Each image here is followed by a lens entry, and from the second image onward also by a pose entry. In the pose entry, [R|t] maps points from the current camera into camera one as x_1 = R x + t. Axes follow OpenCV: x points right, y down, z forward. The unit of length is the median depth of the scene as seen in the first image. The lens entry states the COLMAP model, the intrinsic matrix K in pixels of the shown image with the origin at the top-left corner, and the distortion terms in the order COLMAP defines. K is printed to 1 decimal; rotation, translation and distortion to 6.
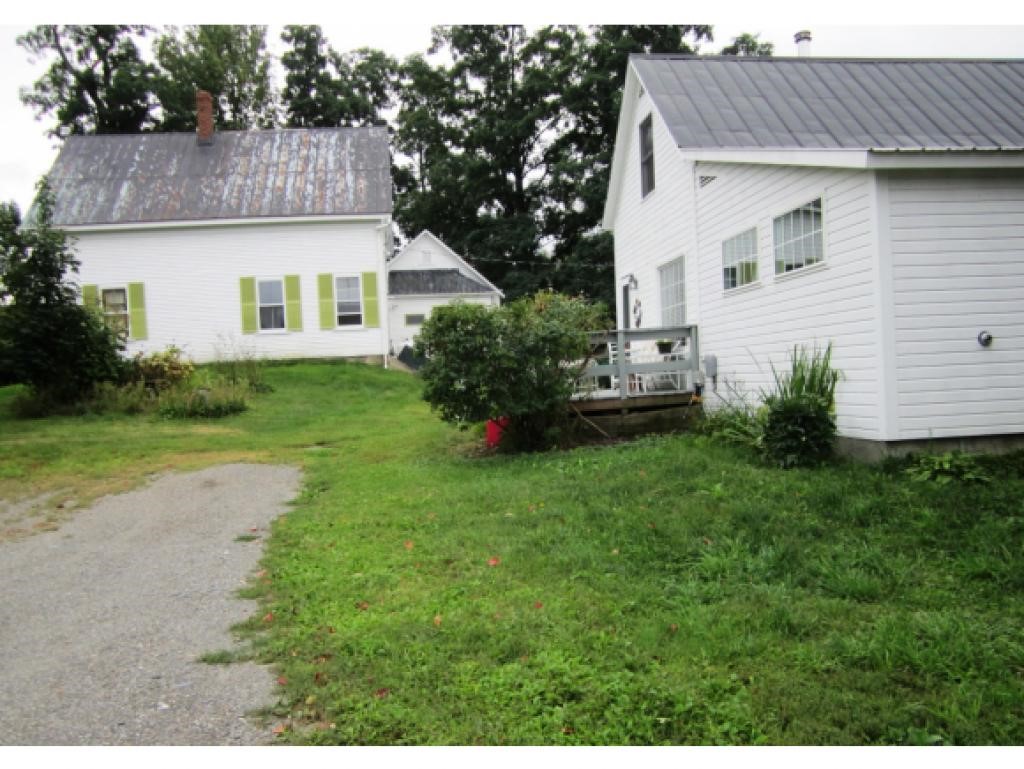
lens RADIAL K [[875.9, 0, 512.0], [0, 875.9, 384.5], [0, 0, 1]] dist [-0.079044, 0.085844]
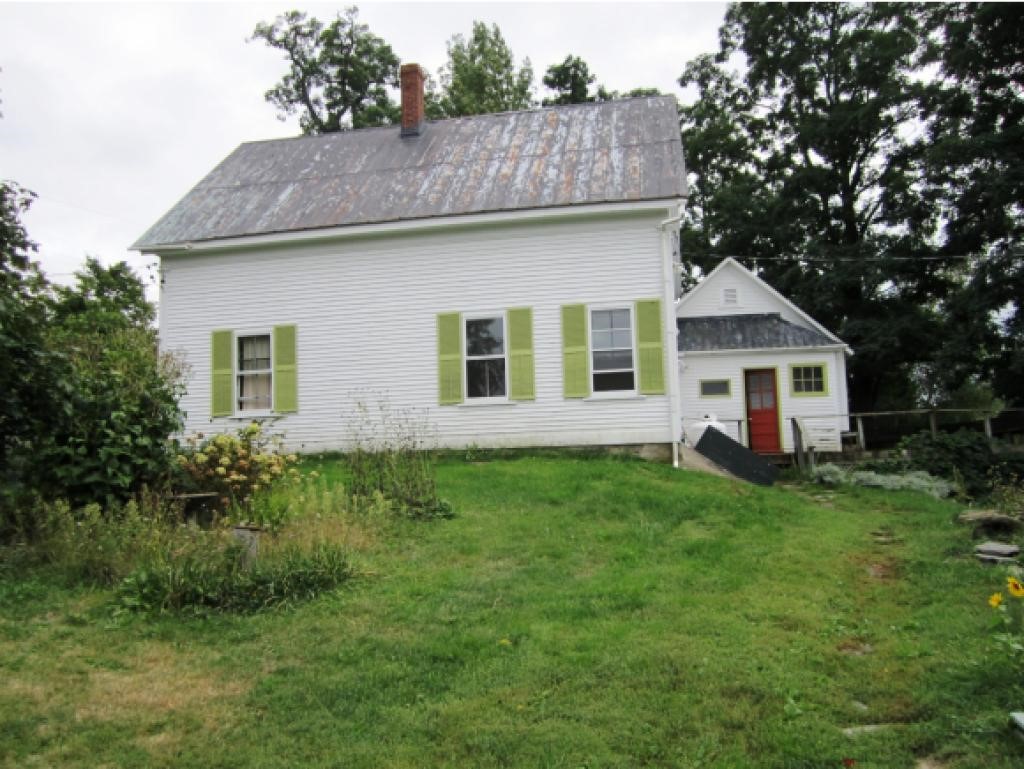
lens RADIAL K [[875.9, 0, 512.0], [0, 875.9, 384.5], [0, 0, 1]] dist [-0.079044, 0.085844]
pose [[0.952409, -0.006551, -0.304752, -0.068784], [-0.022098, 0.995655, -0.090463, -0.016985], [0.304021, 0.092893, 0.948126, 0.403194]]
